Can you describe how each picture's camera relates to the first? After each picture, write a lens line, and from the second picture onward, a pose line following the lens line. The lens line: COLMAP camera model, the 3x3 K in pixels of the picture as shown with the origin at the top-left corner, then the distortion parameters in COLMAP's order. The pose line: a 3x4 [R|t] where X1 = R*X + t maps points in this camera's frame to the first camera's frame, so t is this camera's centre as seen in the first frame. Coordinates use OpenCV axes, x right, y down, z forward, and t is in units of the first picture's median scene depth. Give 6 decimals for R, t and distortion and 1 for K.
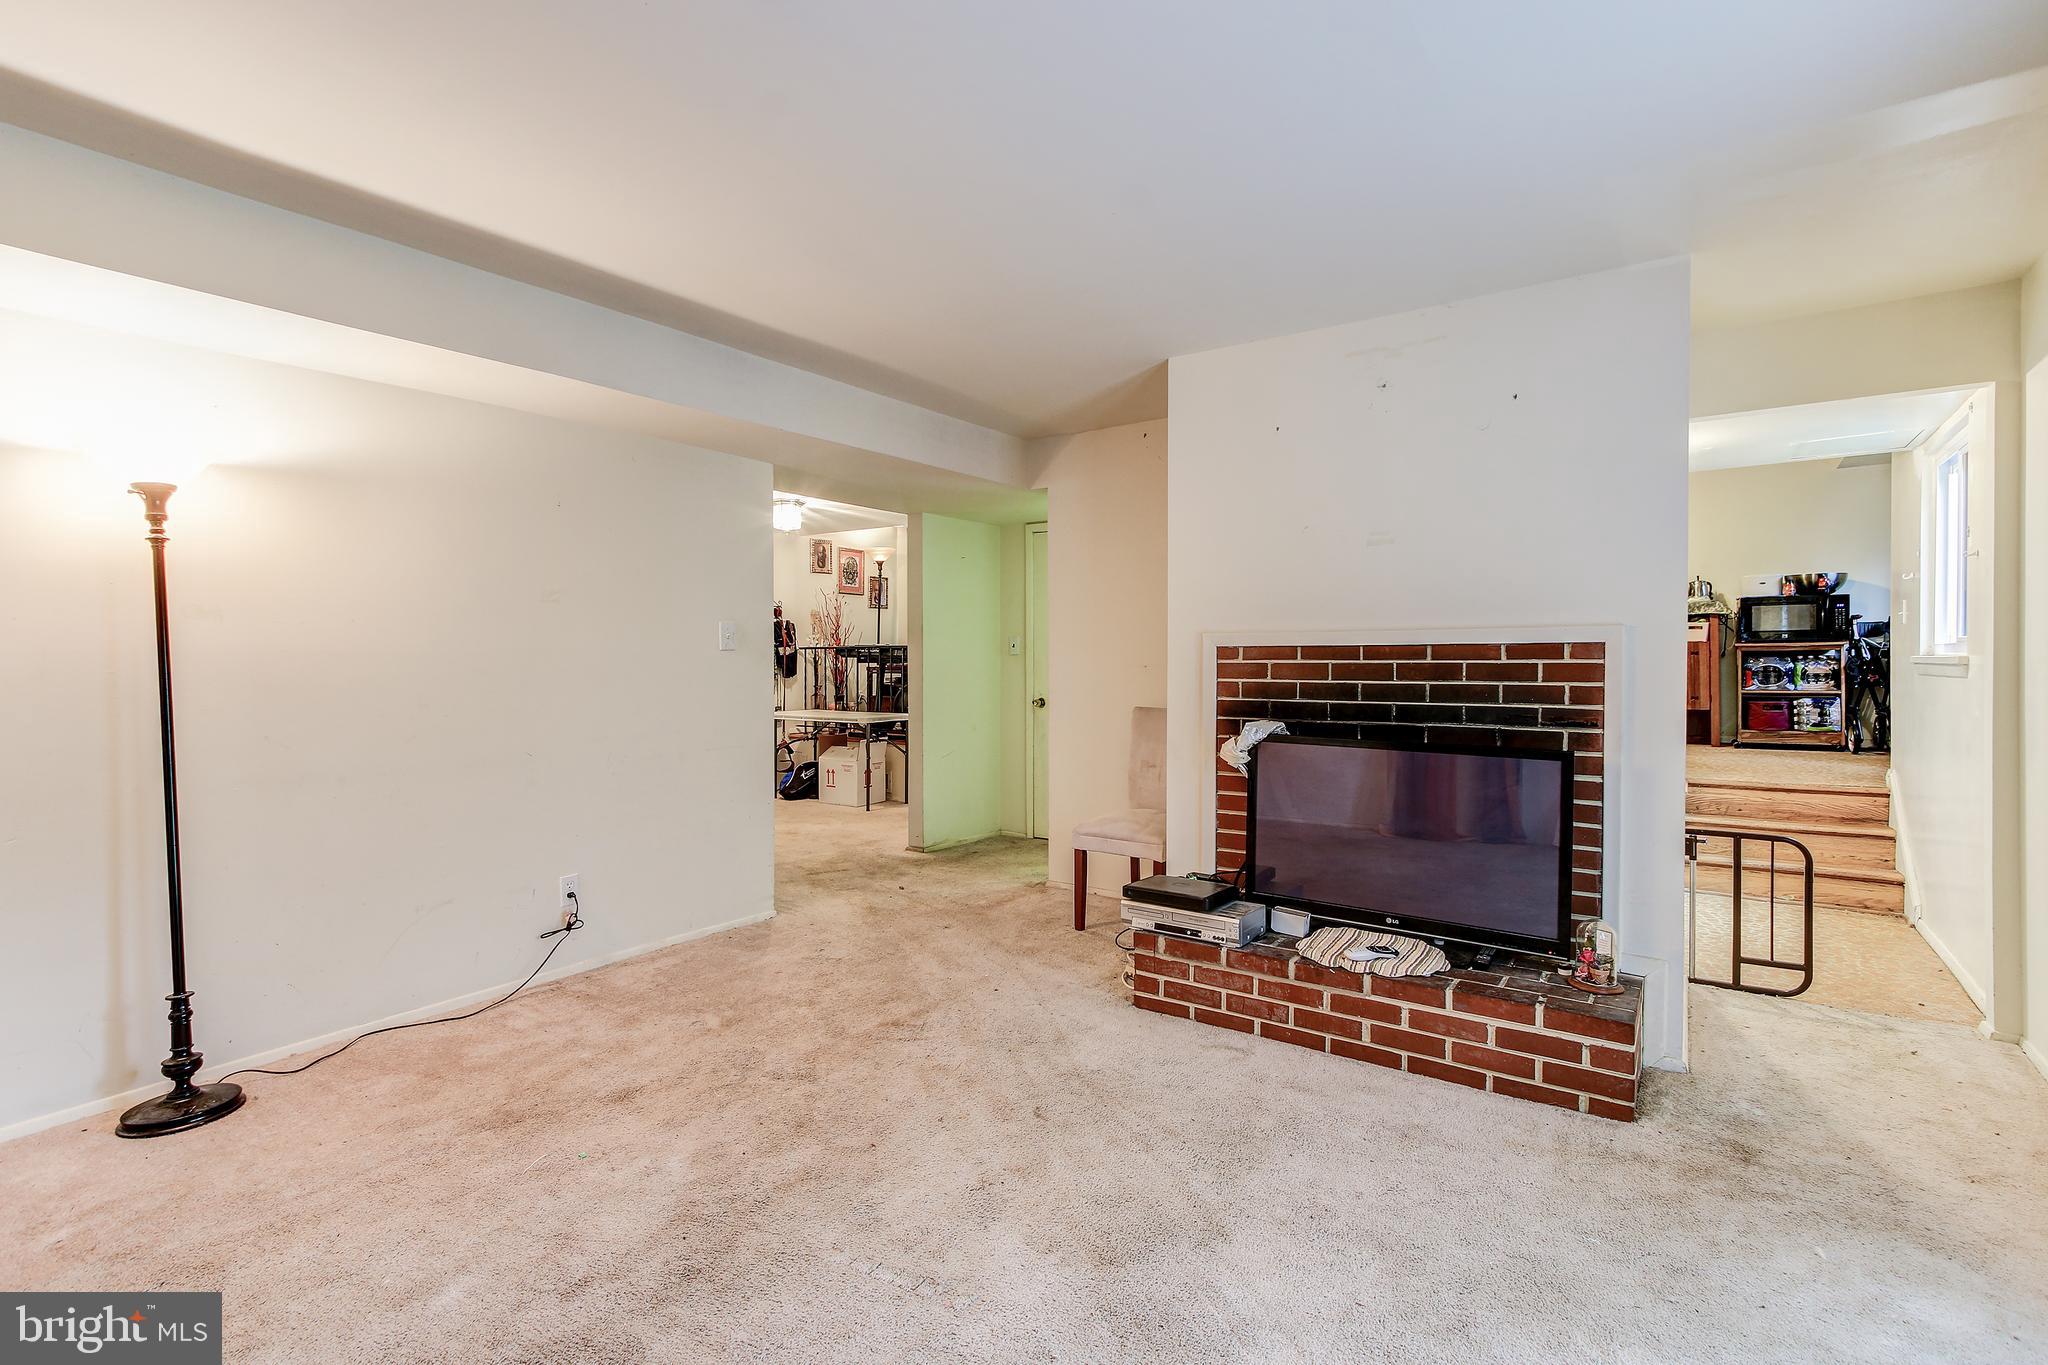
lens RADIAL K [[970.8, 0, 1023.0], [0, 970.8, 663.4], [0, 0, 1]] dist [-0.002717, 0.005338]
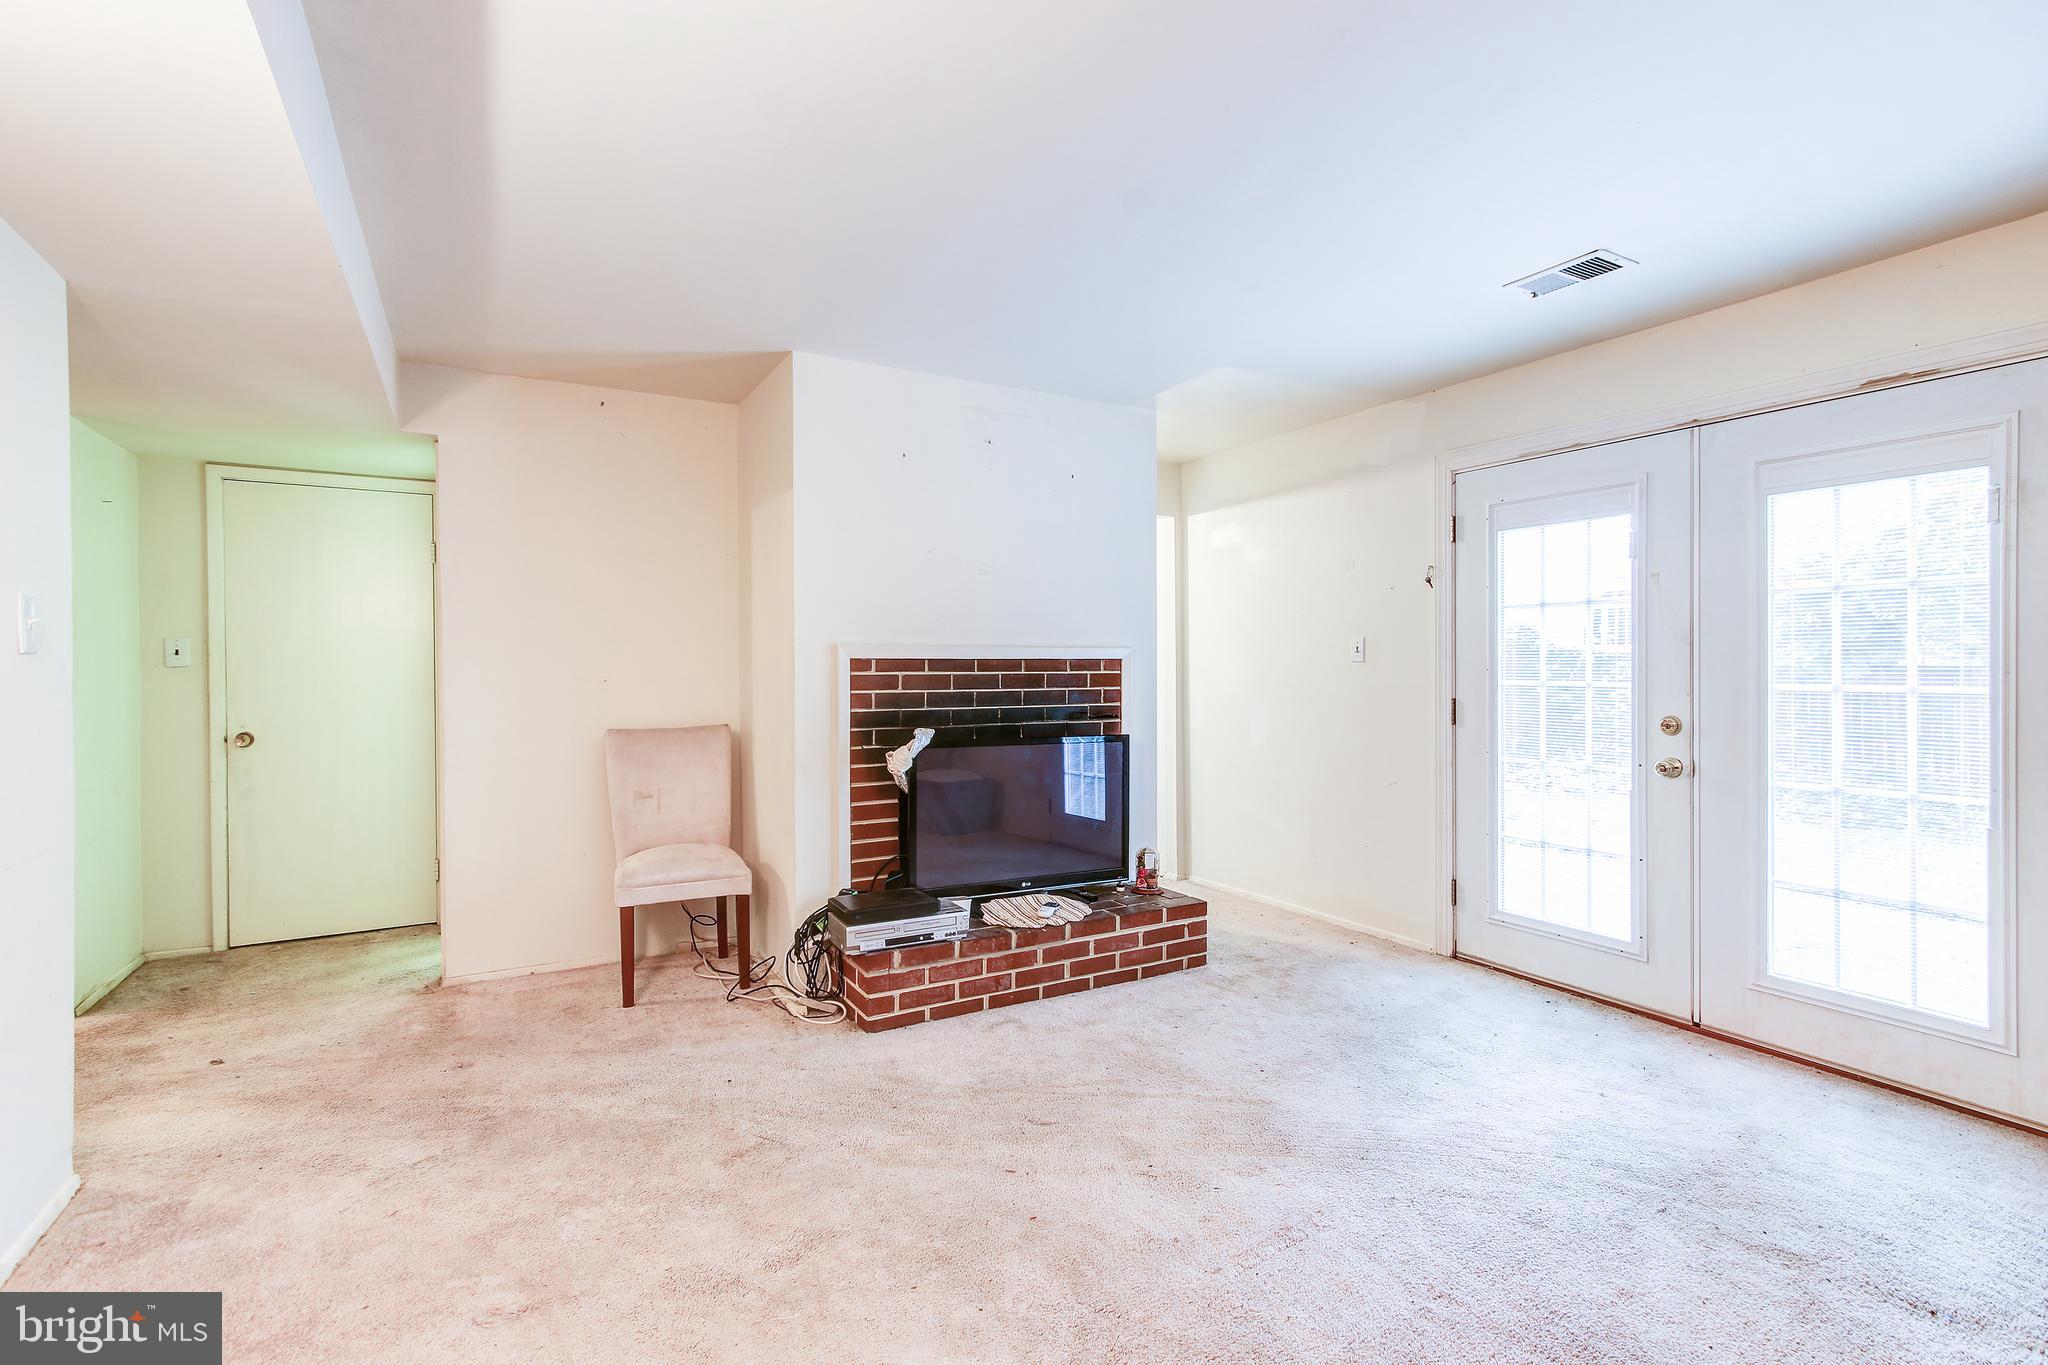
lens RADIAL K [[970.8, 0, 1034.3], [0, 970.8, 680.6], [0, 0, 1]] dist [-0.002717, 0.005338]
pose [[0.405516, -0.008272, 0.914051, -0.759298], [0.007530, 0.999955, 0.005709, 0.001149], [-0.914057, 0.004568, 0.405560, 0.506464]]
